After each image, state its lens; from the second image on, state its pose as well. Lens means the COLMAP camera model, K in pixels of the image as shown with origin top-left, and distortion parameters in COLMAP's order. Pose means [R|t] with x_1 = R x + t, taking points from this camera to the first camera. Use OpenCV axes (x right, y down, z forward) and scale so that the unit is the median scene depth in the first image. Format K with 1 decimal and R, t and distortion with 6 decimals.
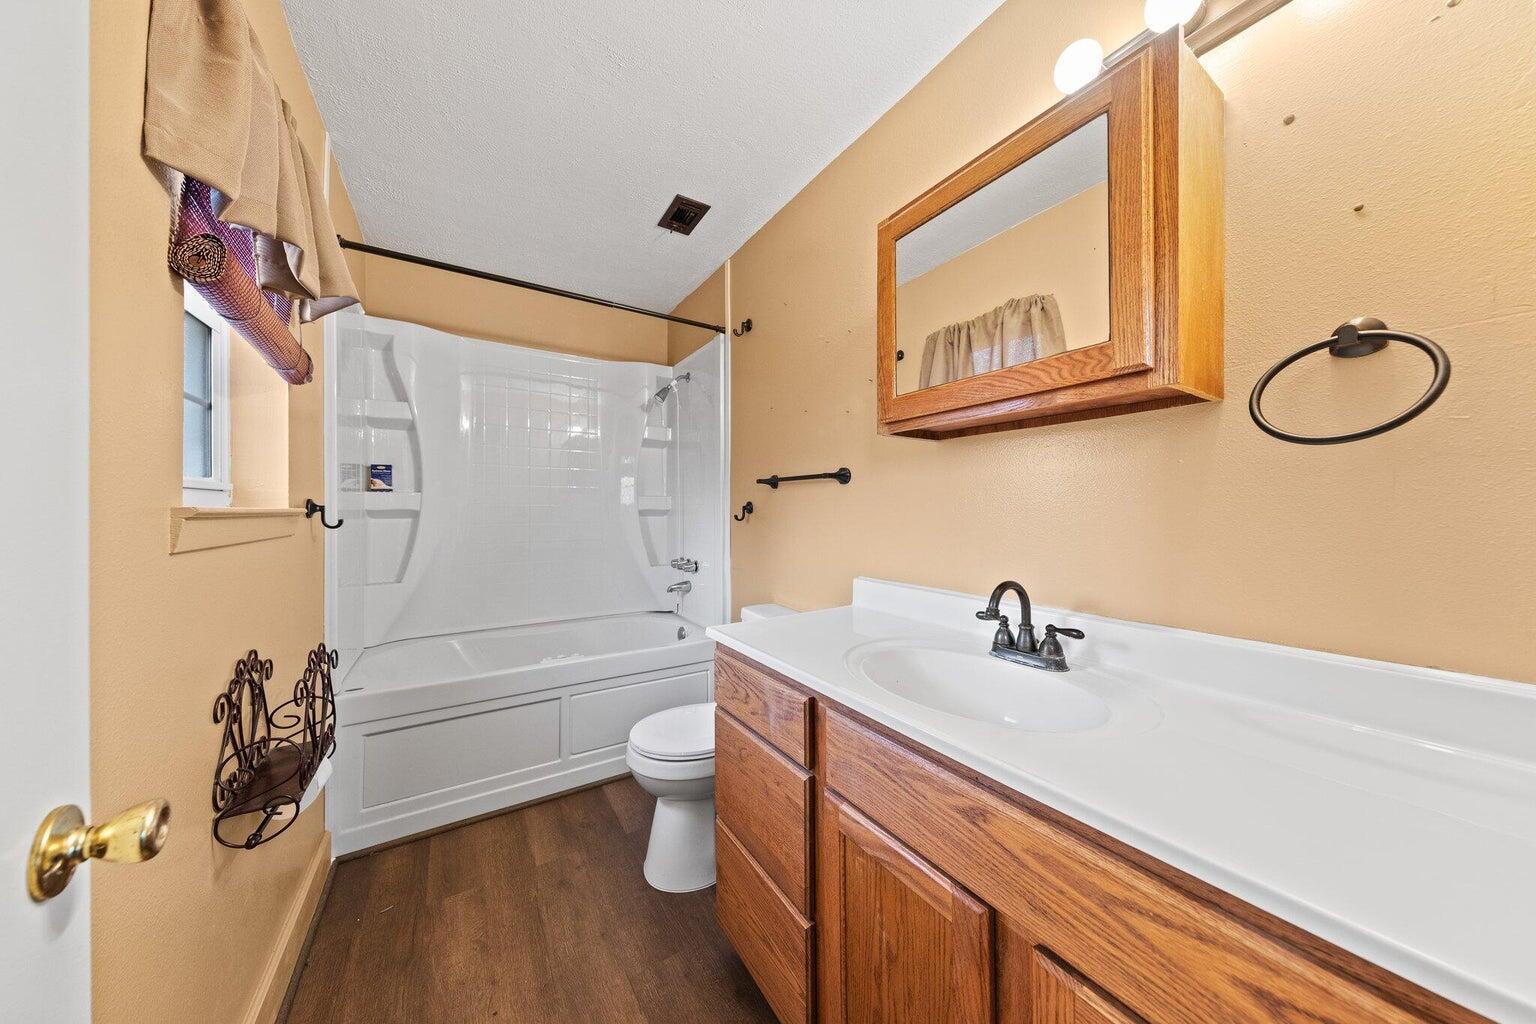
lens RADIAL K [[484.3, 0, 768.0], [0, 484.3, 512.0], [0, 0, 1]] dist [0.000453, 0.000018]
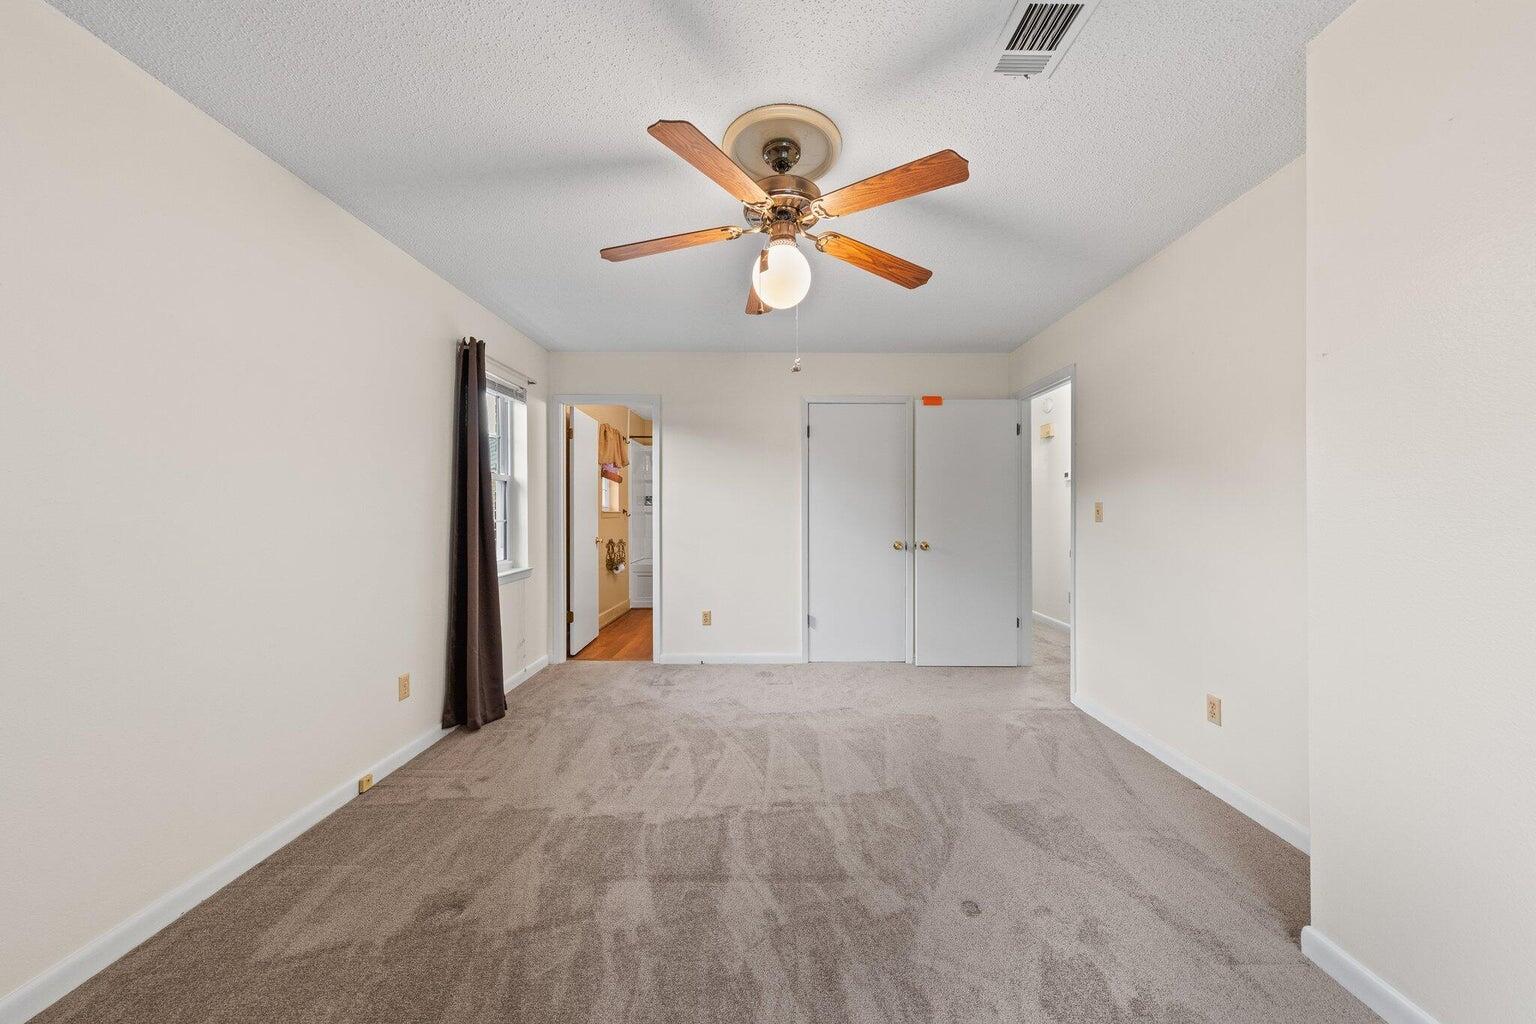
lens RADIAL K [[542.8, 0, 768.0], [0, 542.8, 512.0], [0, 0, 1]] dist [0.006660, -0.000055]
pose [[0.848197, 0.000420, -0.529681, 1.497745], [-0.001535, 0.999997, -0.001664, 0.002351], [0.529679, 0.002224, 0.848195, -1.327660]]
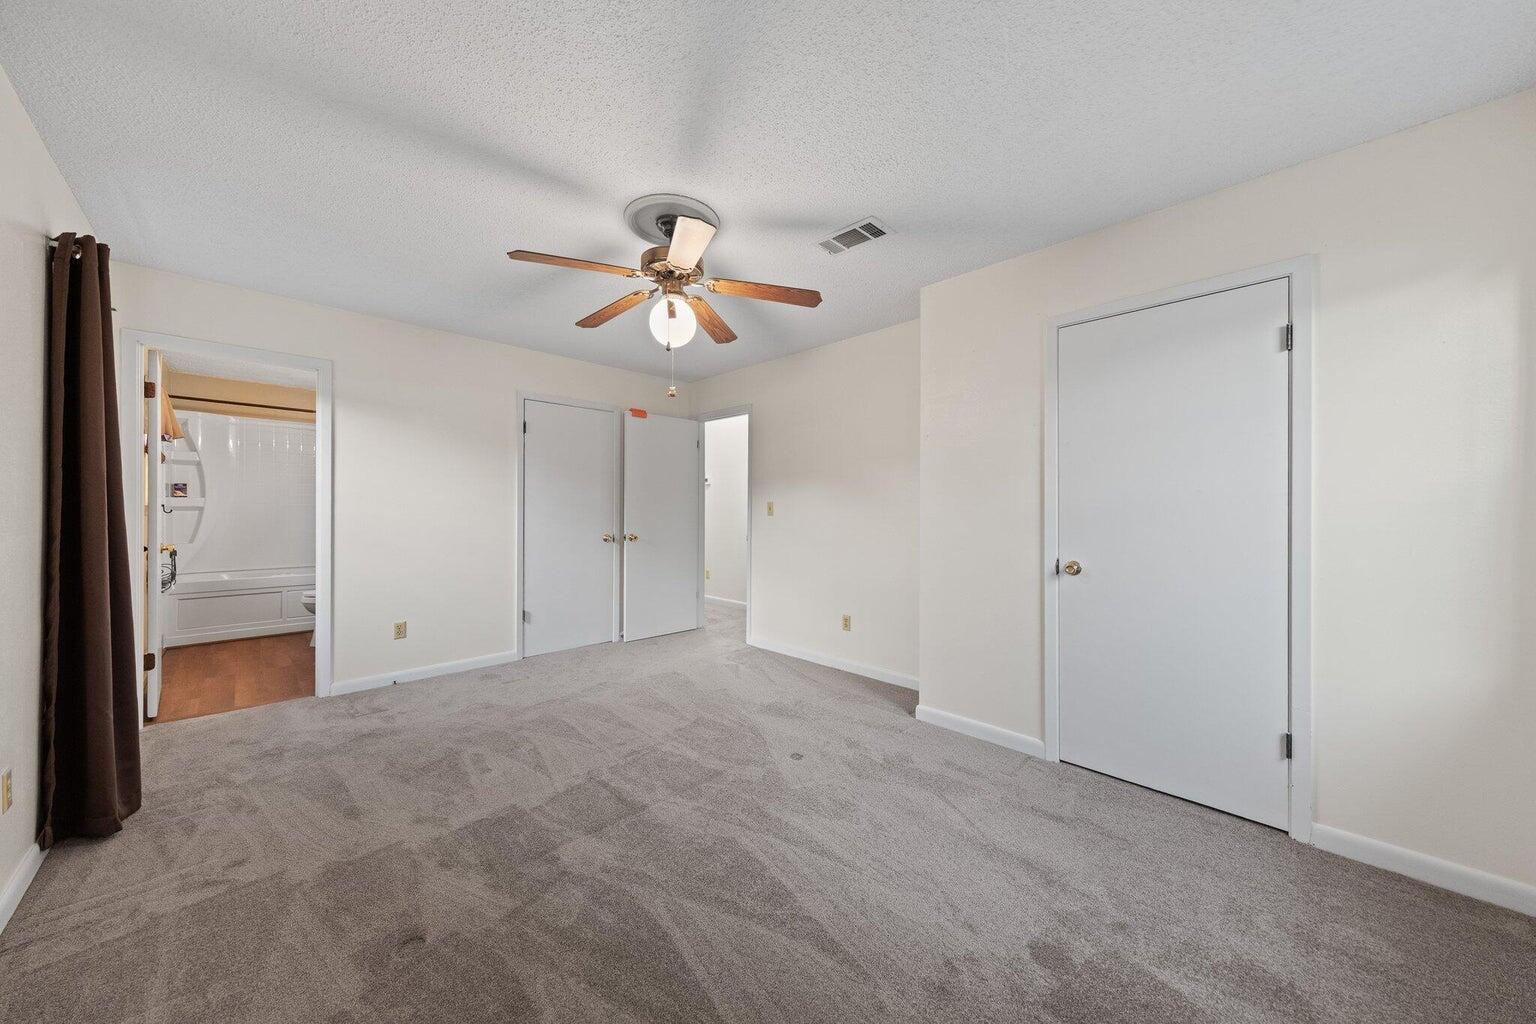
lens RADIAL K [[540.8, 0, 768.1], [0, 540.8, 512.9], [0, 0, 1]] dist [0.000119, -0.000157]
pose [[0.974657, 0.001372, 0.223699, 1.032168], [-0.002651, 0.999982, 0.005417, 0.003573], [-0.223688, -0.005873, 0.974643, -1.667857]]
